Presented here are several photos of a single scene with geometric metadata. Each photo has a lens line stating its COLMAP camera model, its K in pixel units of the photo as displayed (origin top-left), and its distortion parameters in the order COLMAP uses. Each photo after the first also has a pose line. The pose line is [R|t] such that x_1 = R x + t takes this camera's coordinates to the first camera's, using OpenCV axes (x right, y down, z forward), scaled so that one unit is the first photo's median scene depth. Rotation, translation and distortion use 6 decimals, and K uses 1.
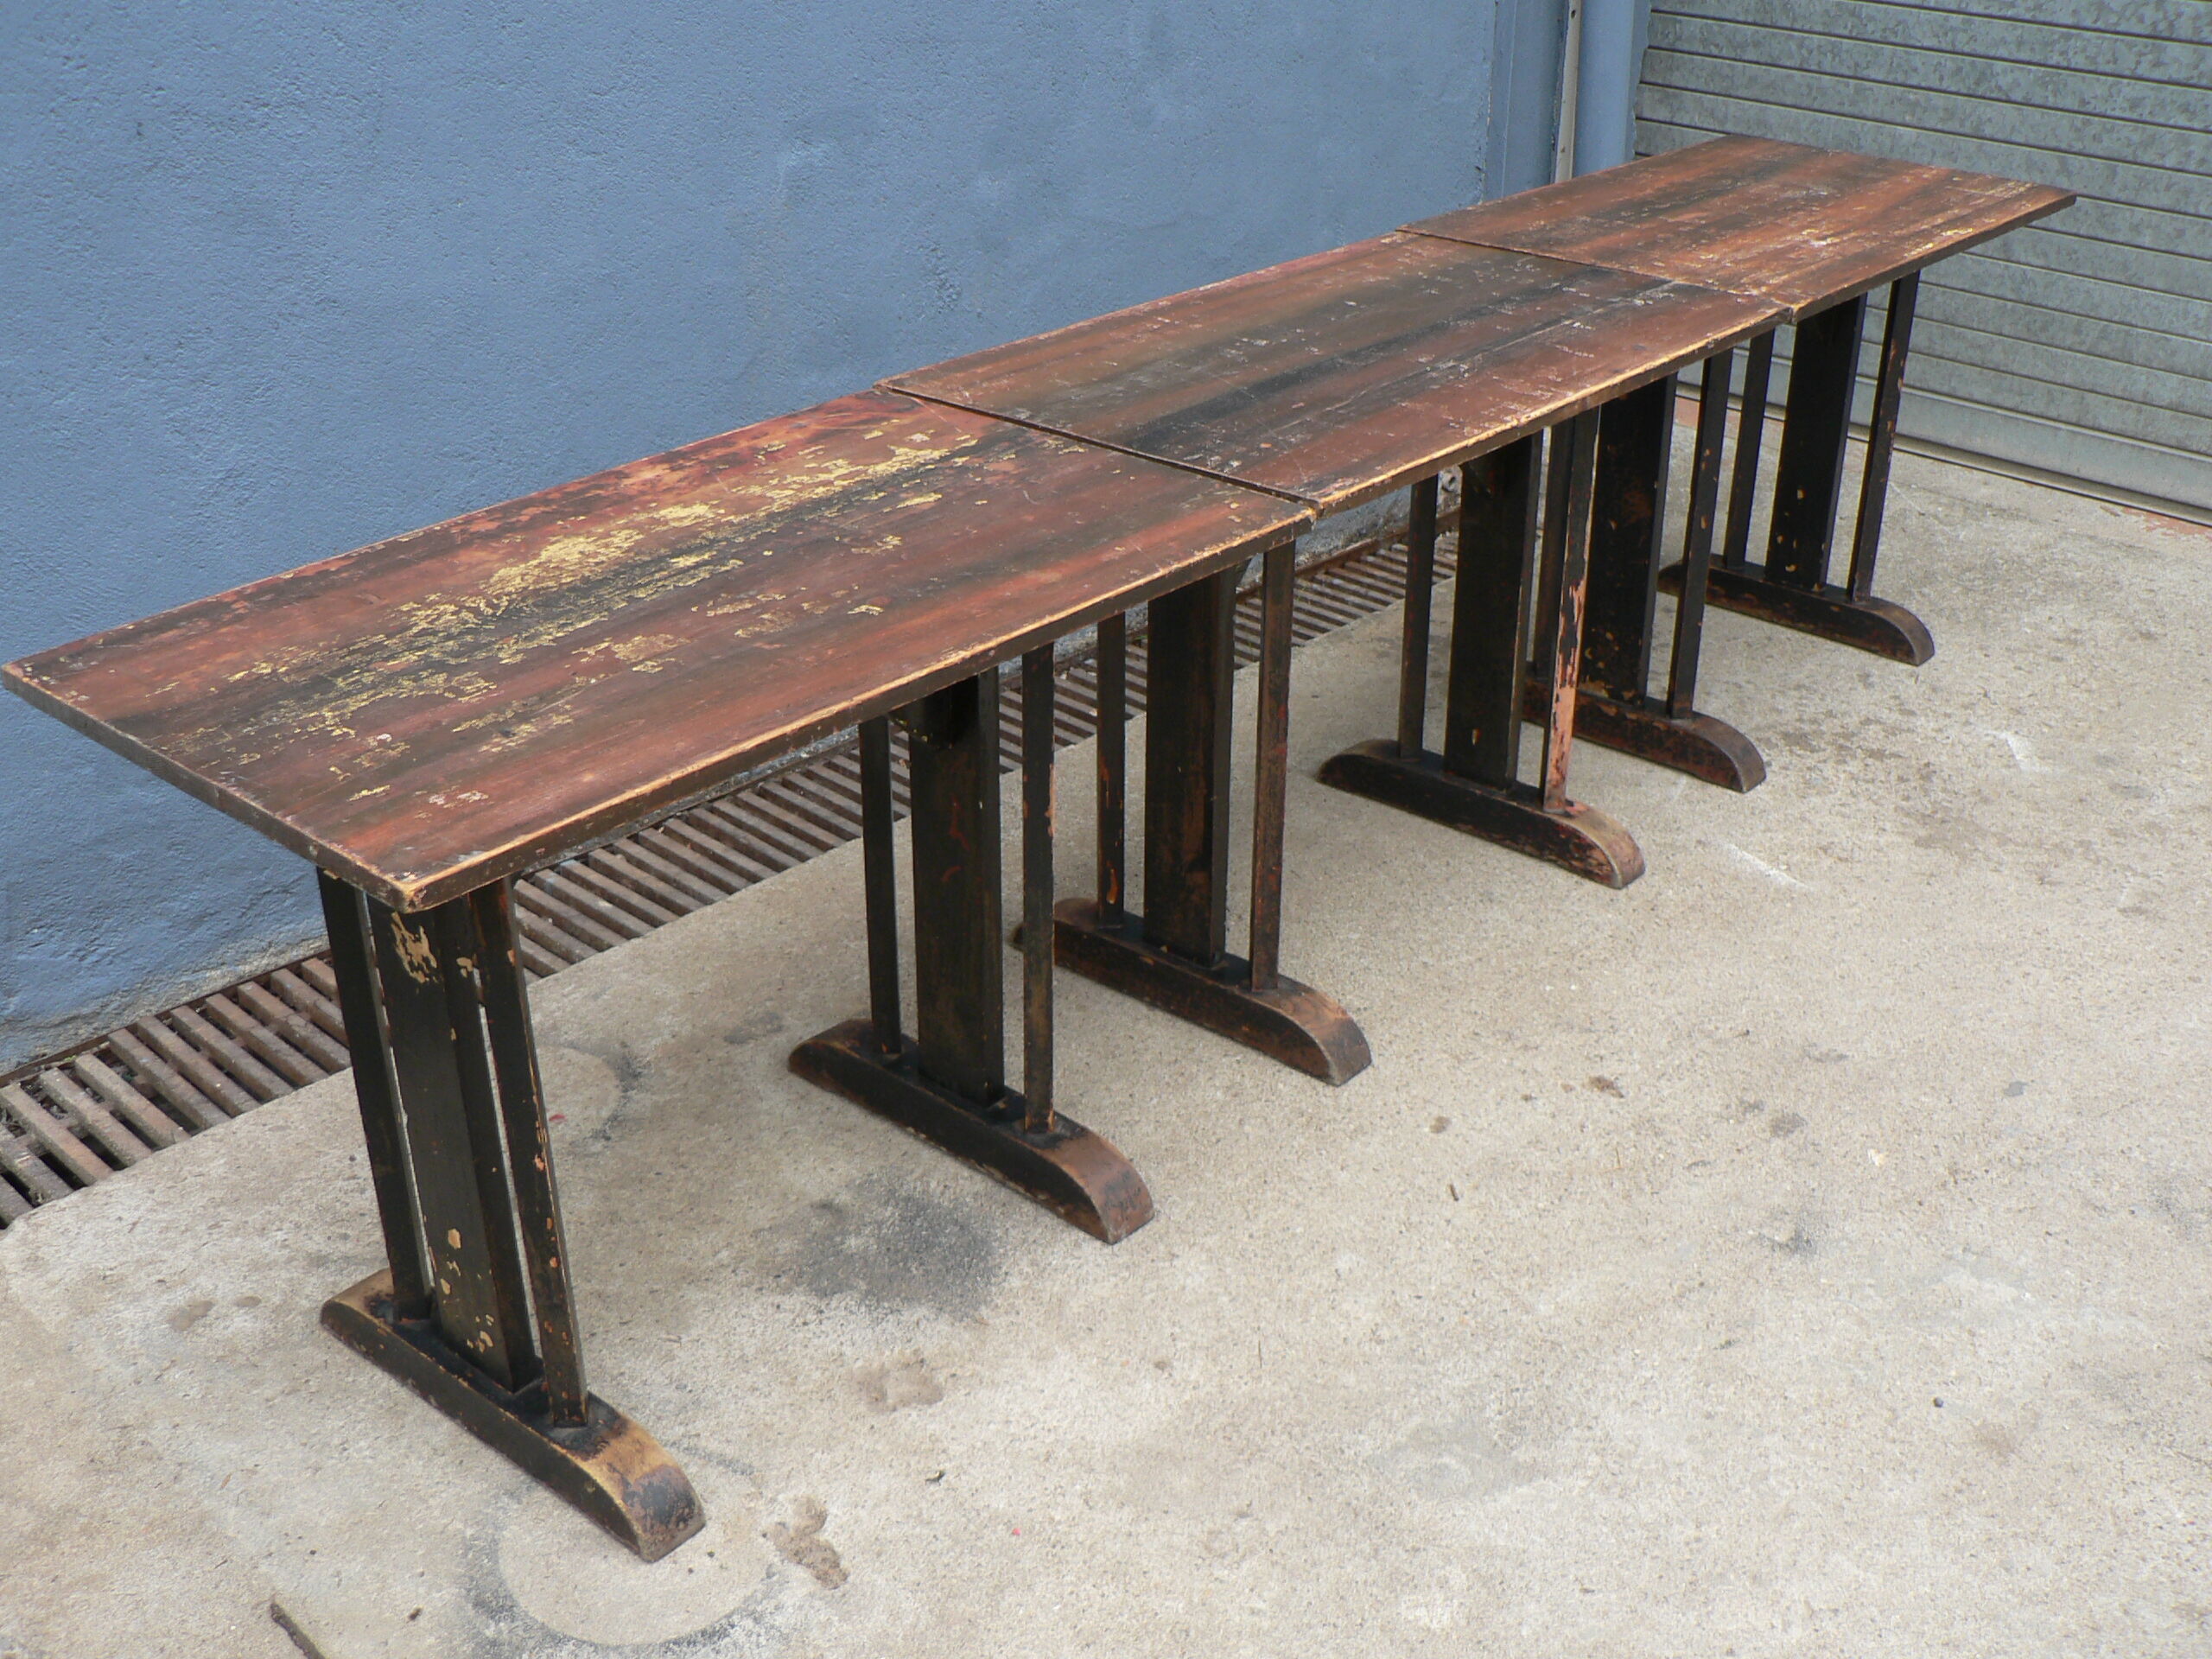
lens RADIAL K [[2400.1, 0, 1067.7], [0, 2400.1, 819.3], [0, 0, 1]] dist [-0.137247, 0.000000]
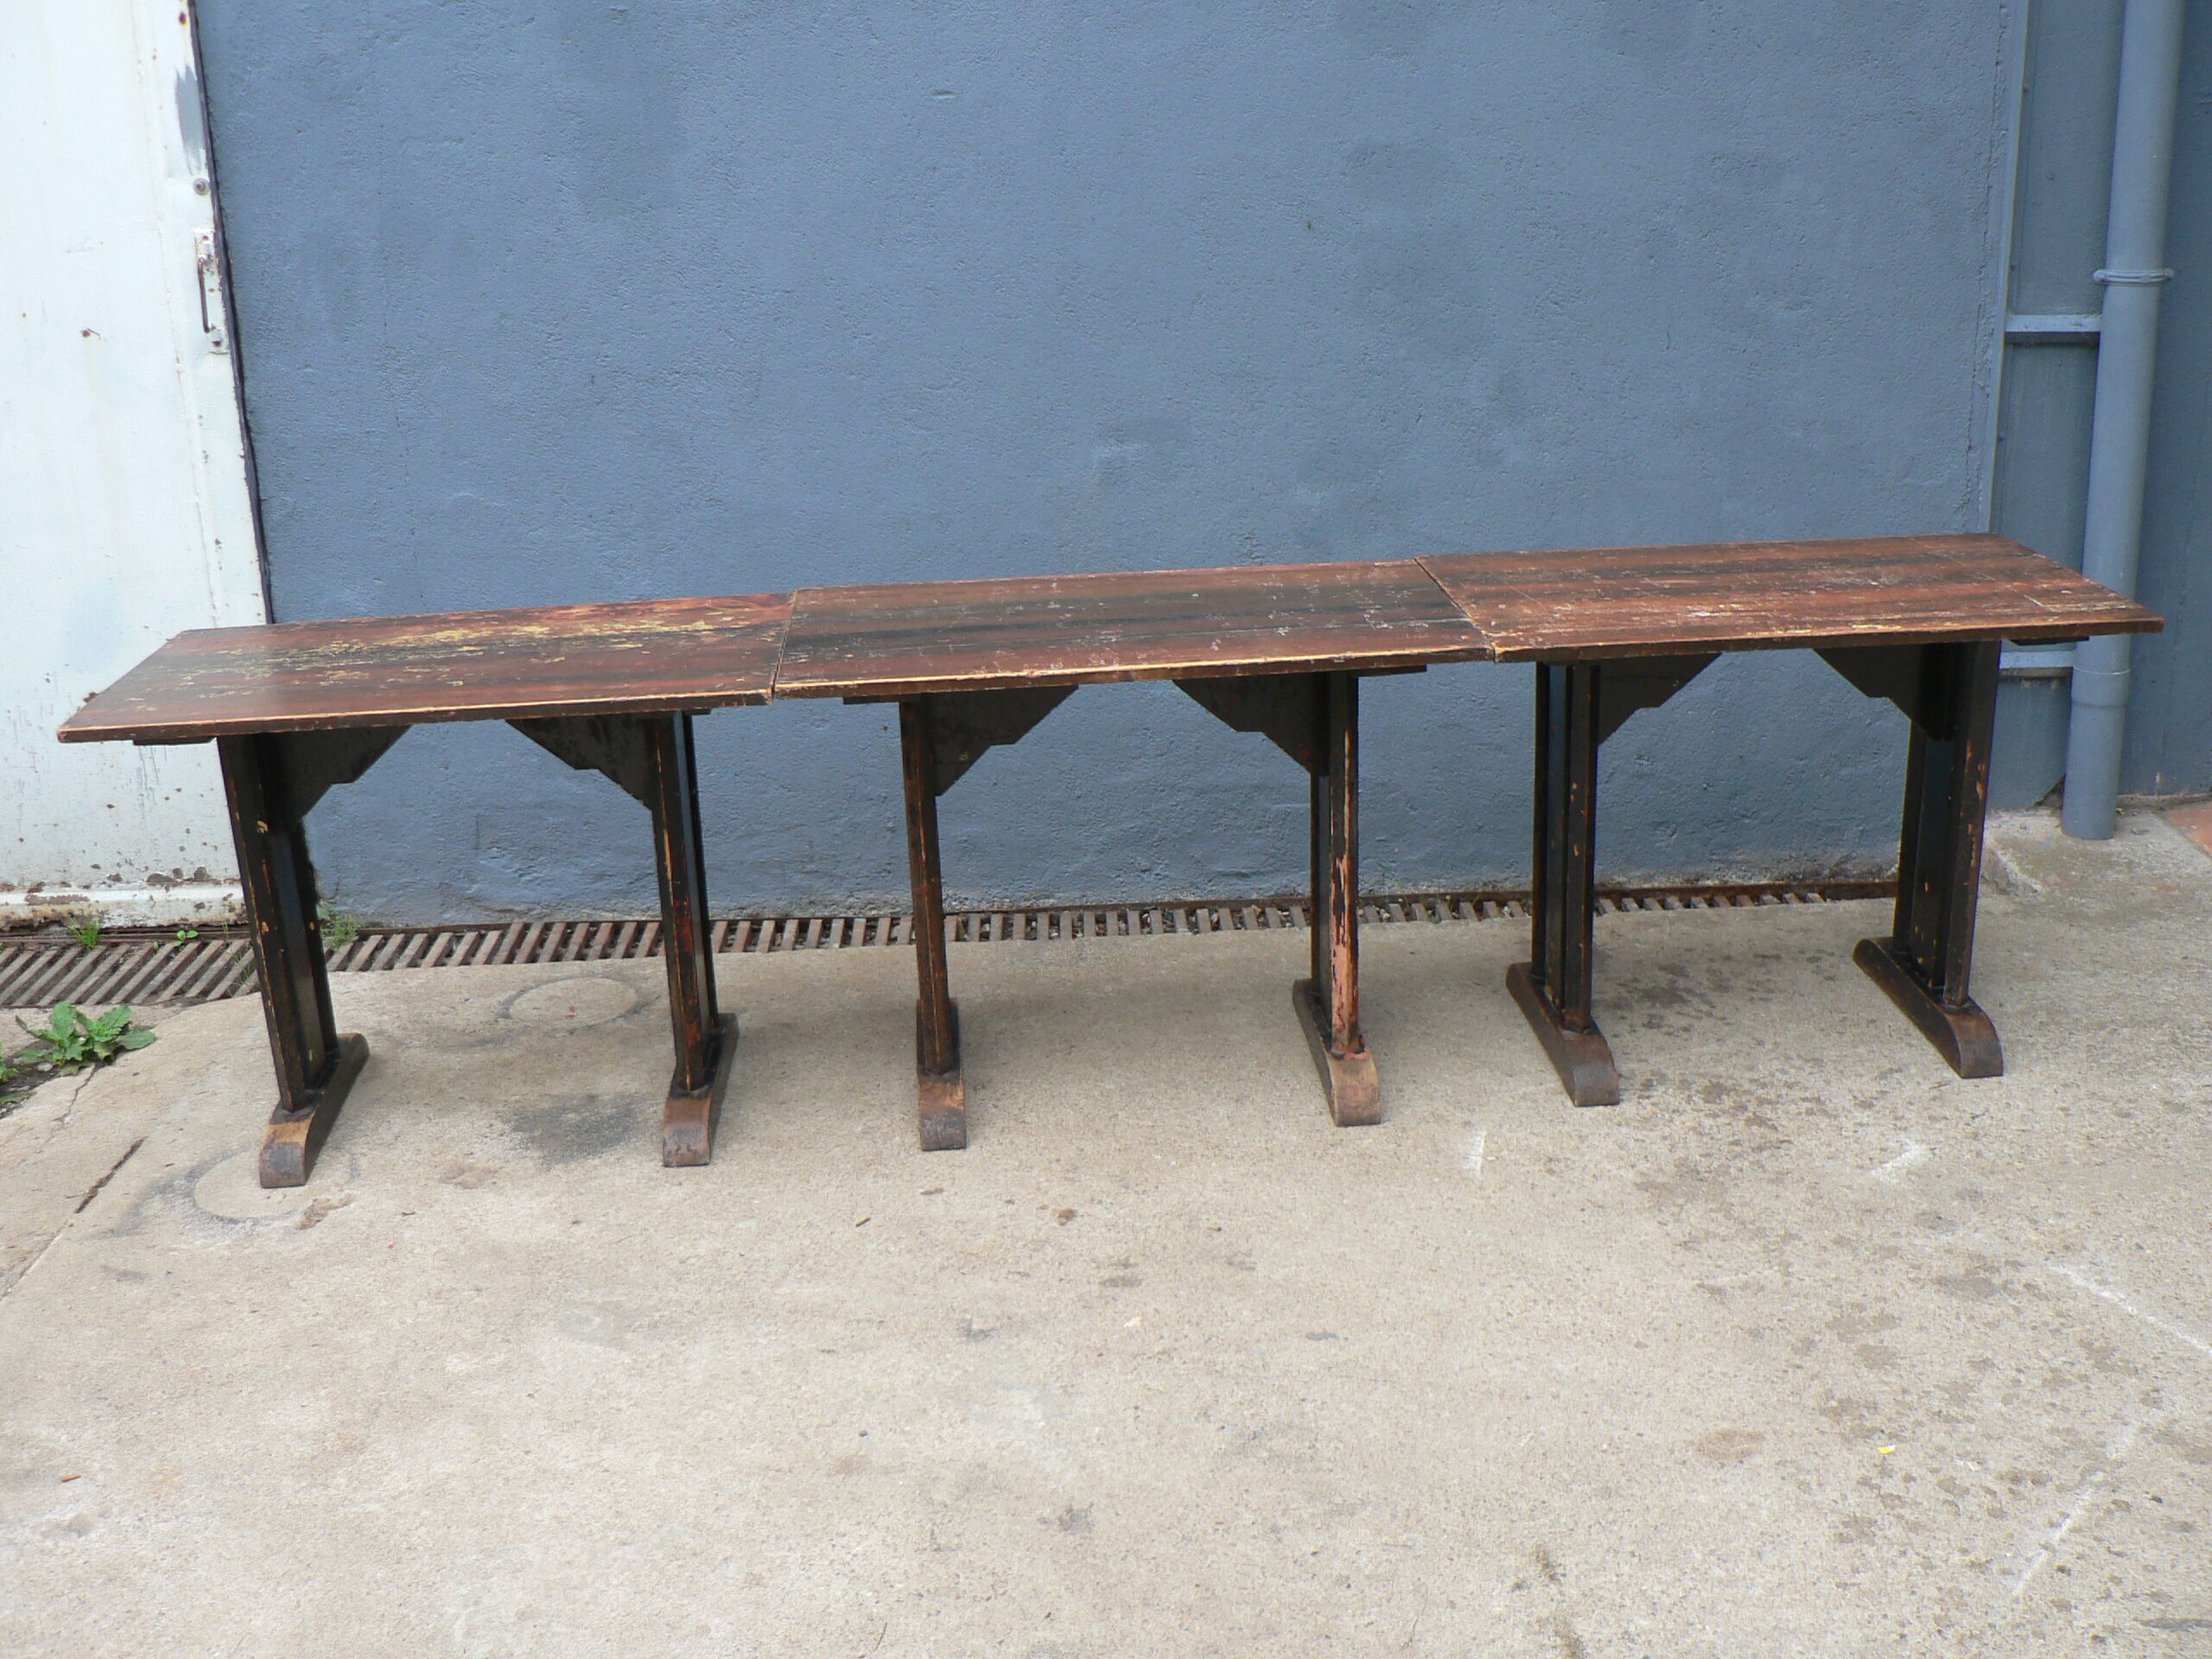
lens RADIAL K [[2400.1, 0, 1067.7], [0, 2400.1, 840.2], [0, 0, 1]] dist [-0.137247, 0.000000]
pose [[0.701863, 0.207379, -0.681456, 1.186937], [-0.283659, 0.958925, -0.000336, -0.087043], [0.653396, 0.193538, 0.731859, 0.053107]]
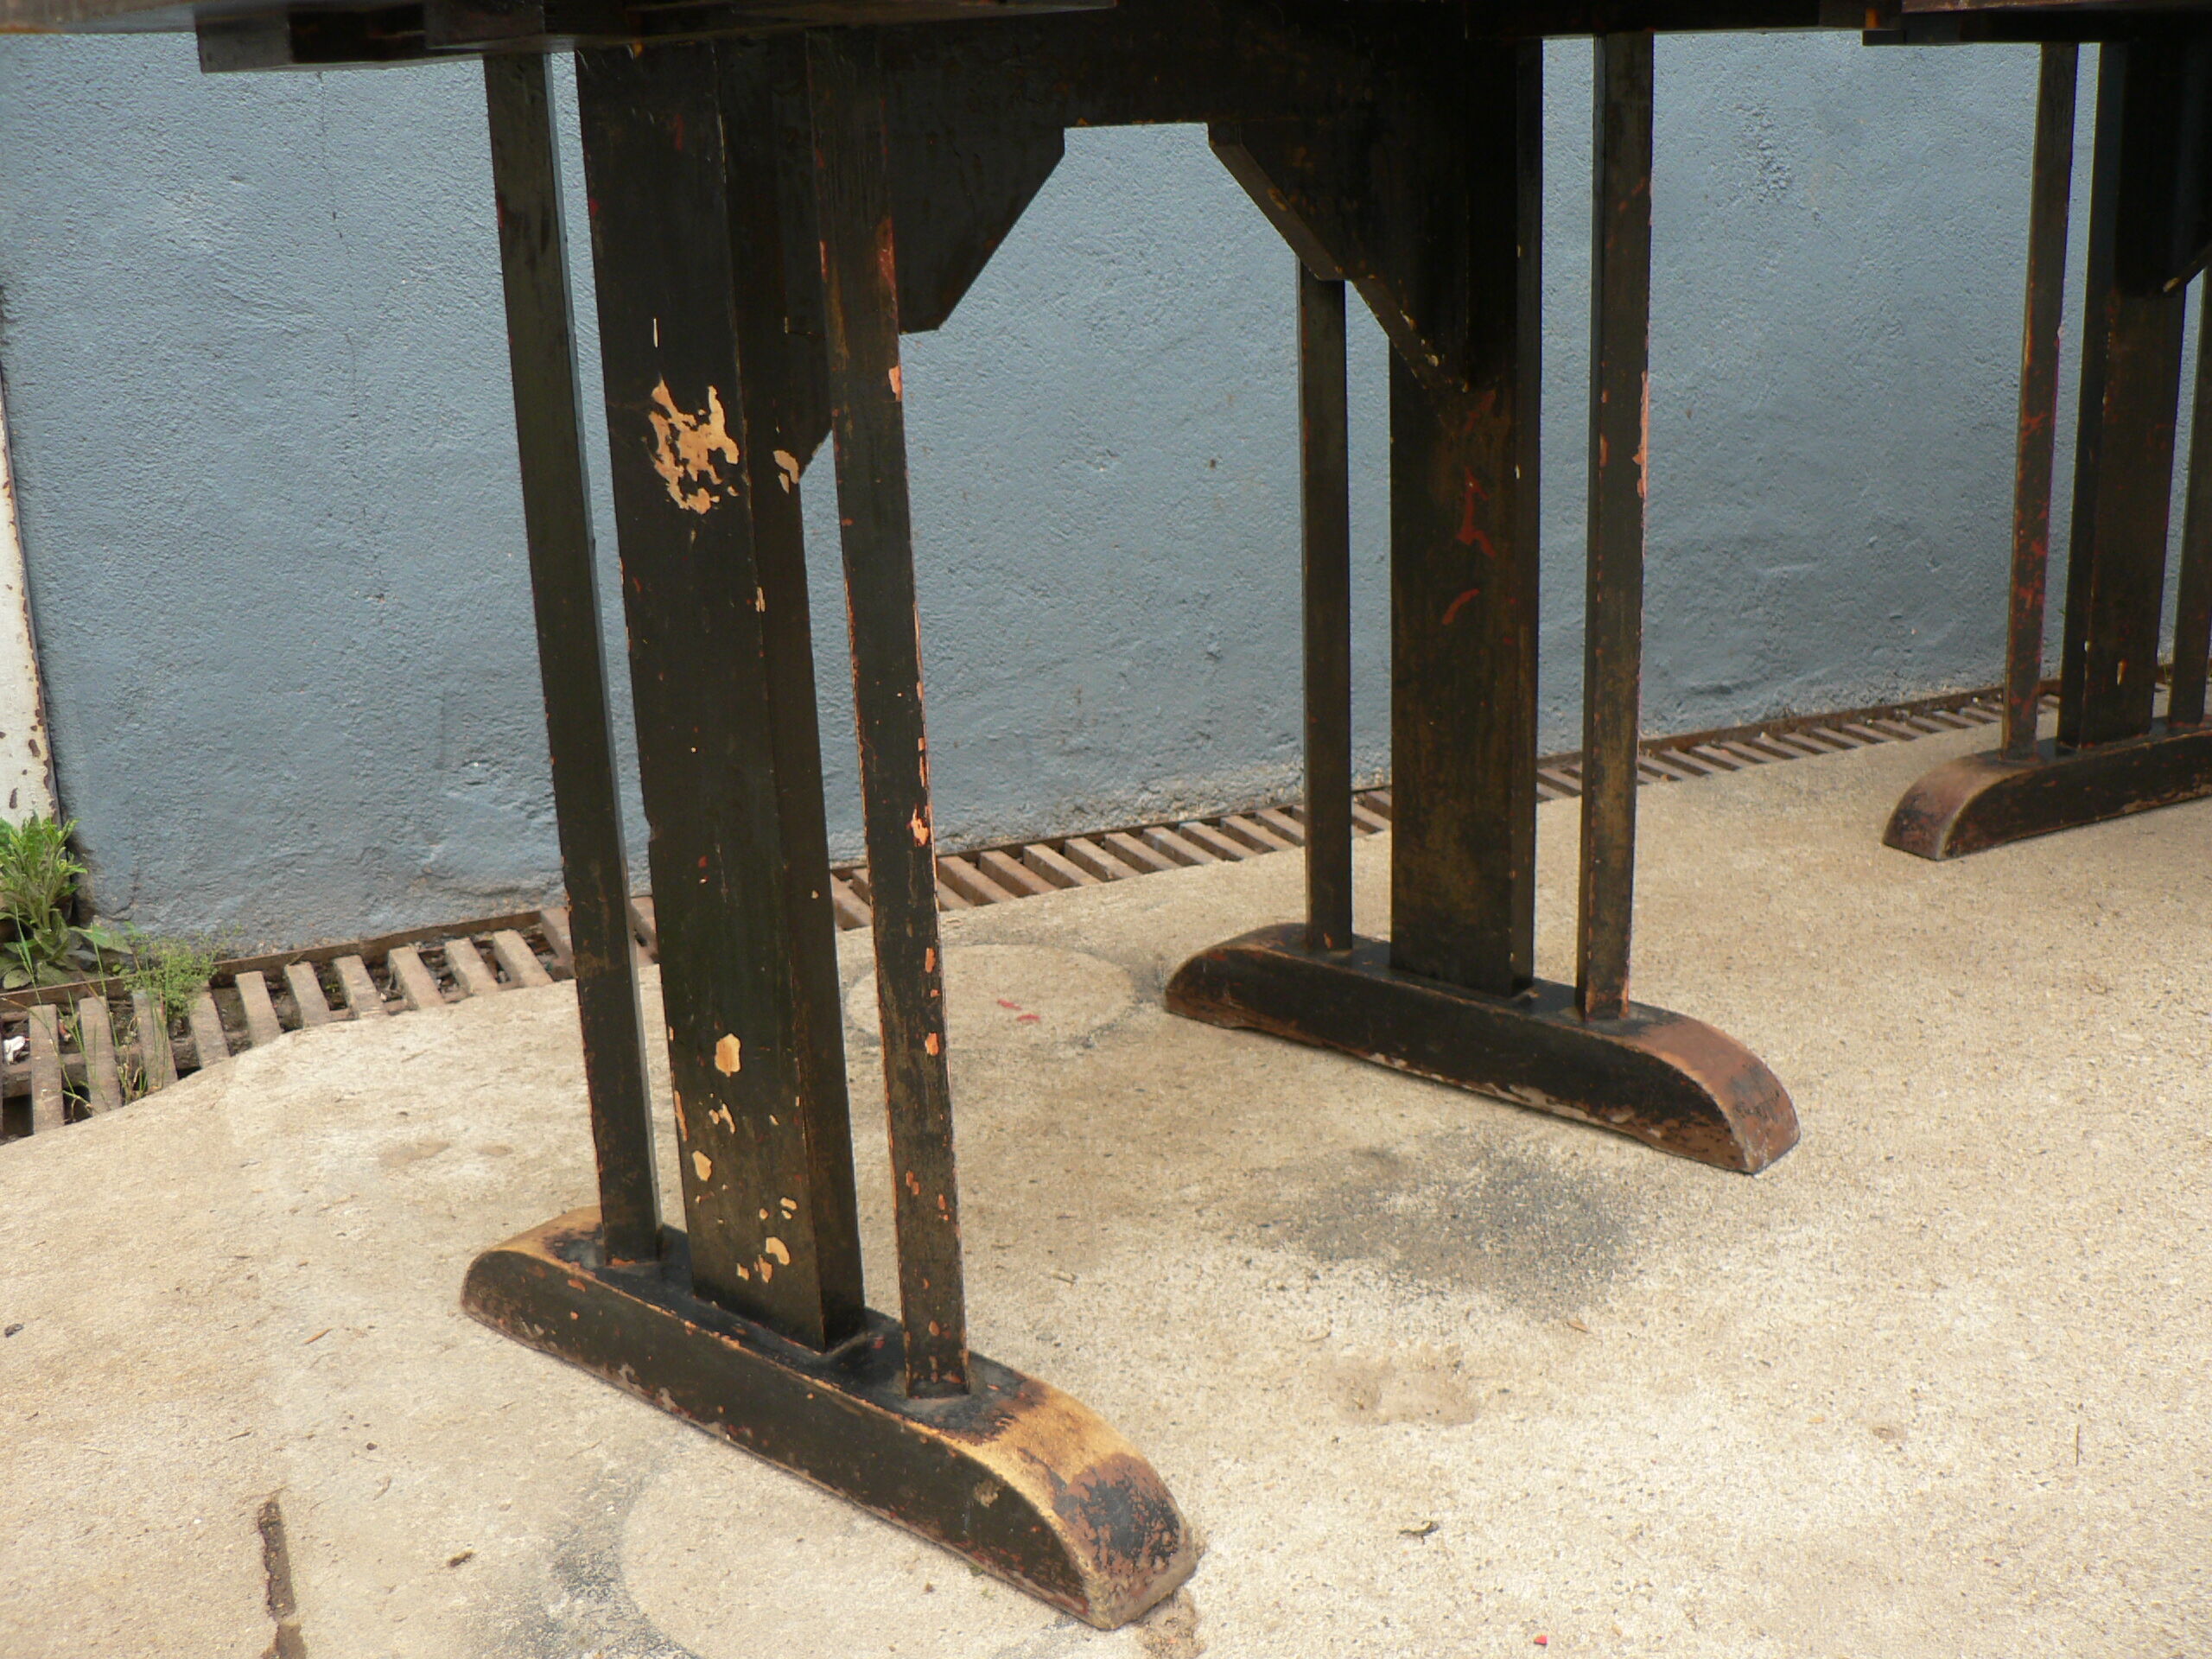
lens RADIAL K [[2400.1, 0, 1077.8], [0, 2400.1, 826.6], [0, 0, 1]] dist [-0.137247, 0.000000]
pose [[0.928629, 0.078248, -0.362664, 0.048803], [-0.136823, 0.980834, -0.138721, 0.185736], [0.344859, 0.178441, 0.921537, 0.407054]]
